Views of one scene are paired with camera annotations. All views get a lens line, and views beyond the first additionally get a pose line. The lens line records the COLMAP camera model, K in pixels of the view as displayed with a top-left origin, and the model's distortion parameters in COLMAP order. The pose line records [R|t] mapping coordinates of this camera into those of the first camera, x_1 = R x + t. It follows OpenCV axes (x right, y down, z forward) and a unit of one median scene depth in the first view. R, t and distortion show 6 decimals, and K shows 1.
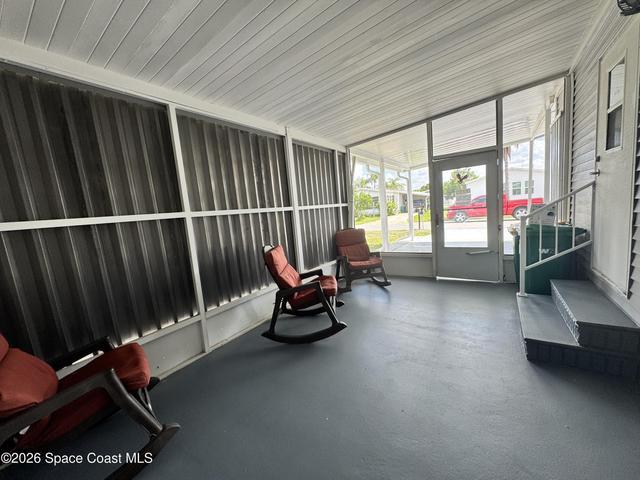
lens RADIAL K [[255.8, 0, 319.2], [0, 255.8, 239.9], [0, 0, 1]] dist [-0.003432, 0.000533]
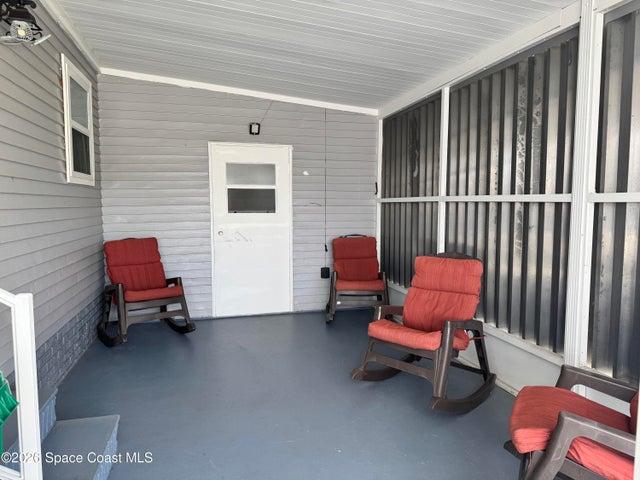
lens RADIAL K [[448.7, 0, 315.2], [0, 448.7, 242.2], [0, 0, 1]] dist [0.098988, -0.145296]
pose [[-0.661260, 0.143496, -0.736304, 0.916040], [-0.047839, 0.971470, 0.232289, -0.262559], [0.748630, 0.188827, -0.635529, 1.485927]]
